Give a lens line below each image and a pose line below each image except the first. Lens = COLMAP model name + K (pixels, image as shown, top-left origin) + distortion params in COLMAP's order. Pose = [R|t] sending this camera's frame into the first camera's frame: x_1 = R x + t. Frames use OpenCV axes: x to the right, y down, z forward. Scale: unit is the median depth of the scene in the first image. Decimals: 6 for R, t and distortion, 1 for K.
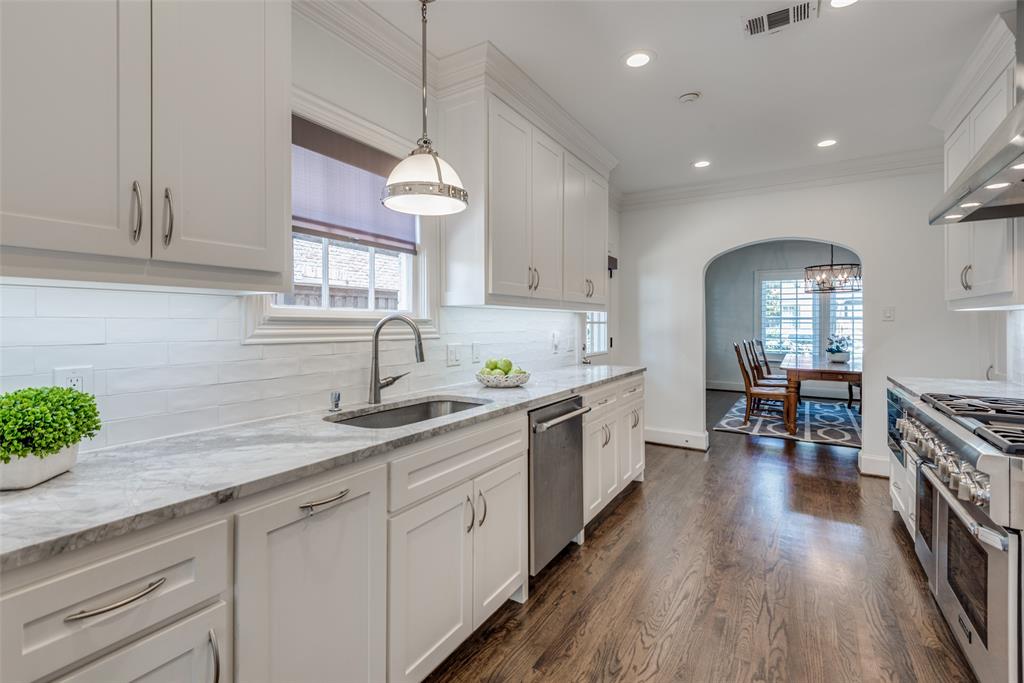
lens RADIAL K [[455.4, 0, 507.5], [0, 455.4, 331.9], [0, 0, 1]] dist [0.003801, -0.000353]
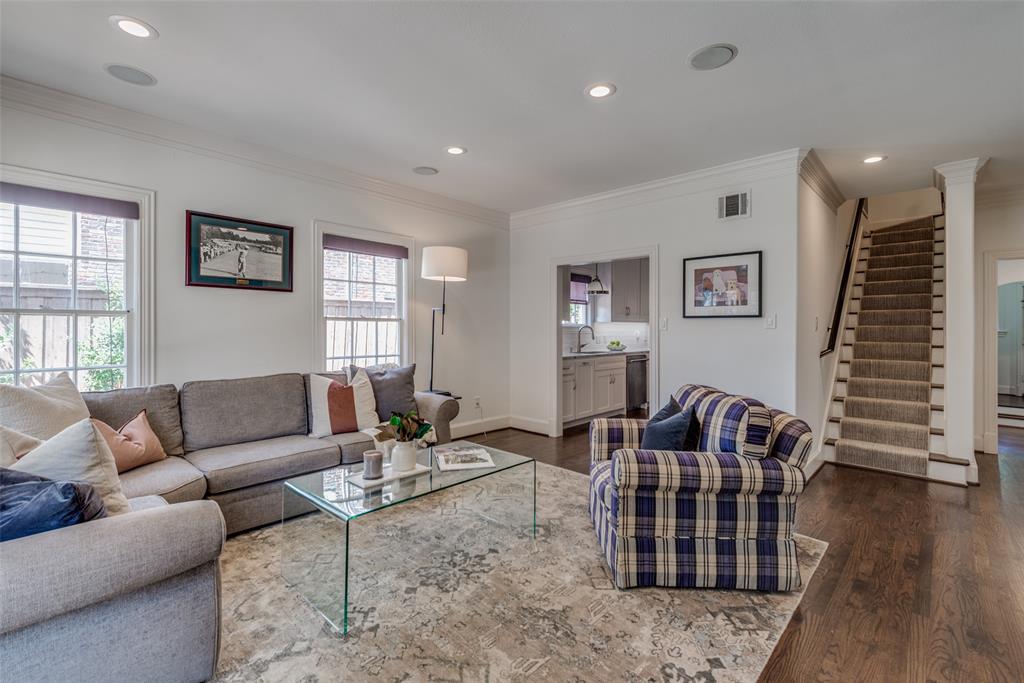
lens RADIAL K [[455.4, 0, 507.5], [0, 455.4, 331.9], [0, 0, 1]] dist [0.003801, -0.000353]
pose [[0.981548, 0.000784, -0.191212, -0.147917], [-0.001852, 0.999984, -0.005407, 0.024258], [0.191204, 0.005662, 0.981534, -2.105702]]
